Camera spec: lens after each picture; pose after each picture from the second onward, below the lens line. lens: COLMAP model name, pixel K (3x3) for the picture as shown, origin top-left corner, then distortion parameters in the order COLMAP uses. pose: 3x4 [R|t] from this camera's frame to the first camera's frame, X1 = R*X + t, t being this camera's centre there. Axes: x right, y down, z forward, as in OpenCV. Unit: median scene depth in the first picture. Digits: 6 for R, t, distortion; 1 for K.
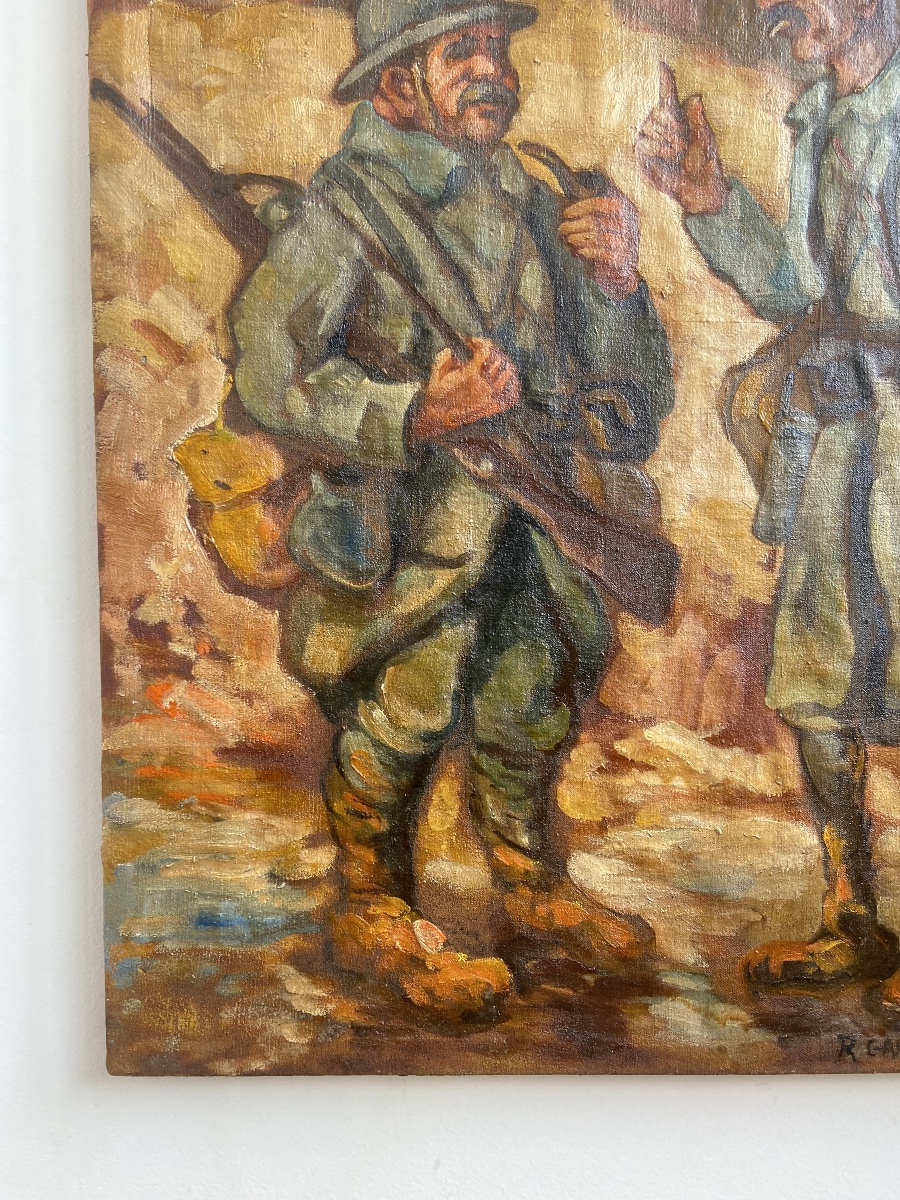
lens RADIAL K [[915.2, 0, 444.7], [0, 915.2, 595.0], [0, 0, 1]] dist [0.112545, -0.147526]
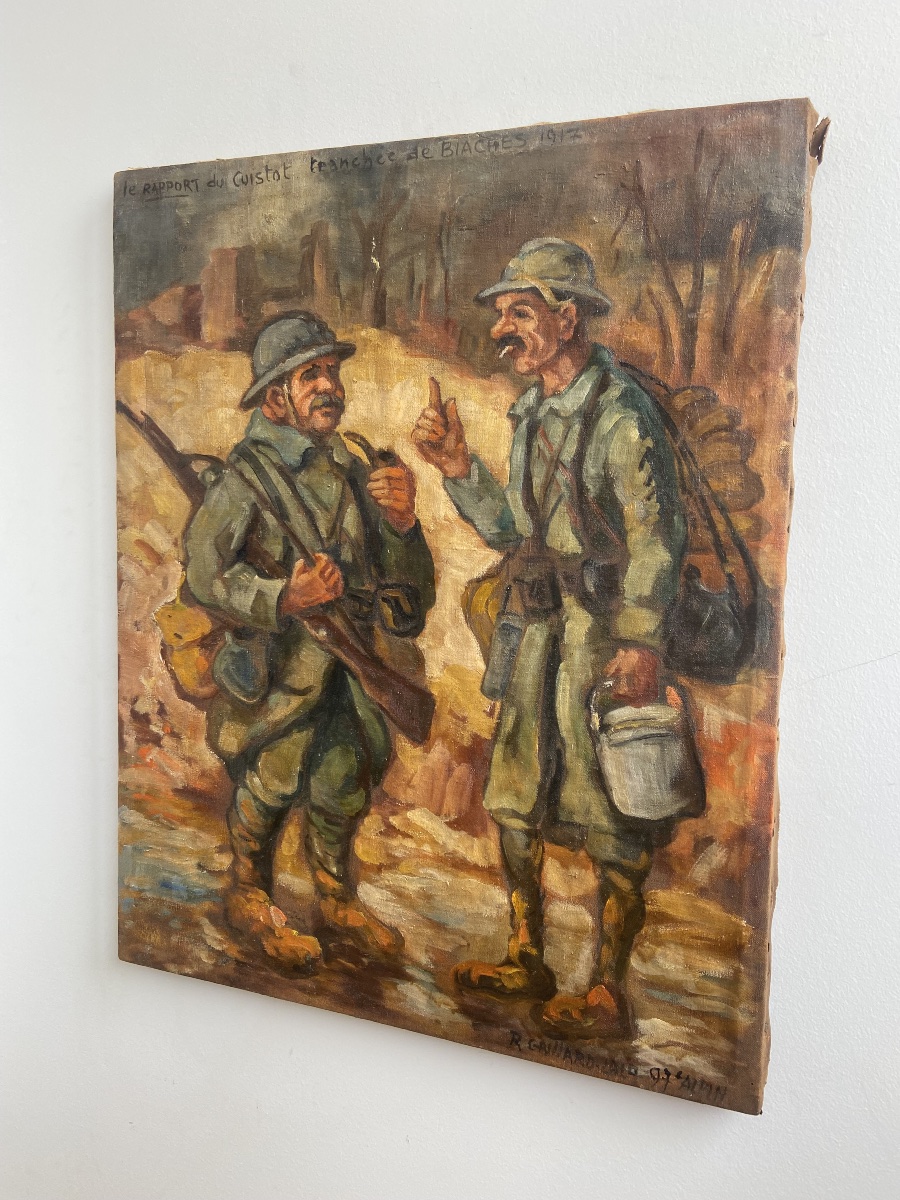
lens RADIAL K [[903.8, 0, 451.0], [0, 903.8, 591.5], [0, 0, 1]] dist [0.119469, -0.159622]
pose [[0.931583, 0.058801, -0.358742, 0.815514], [-0.034479, 0.996675, 0.073829, -0.338304], [0.361891, -0.056408, 0.930512, -0.375169]]
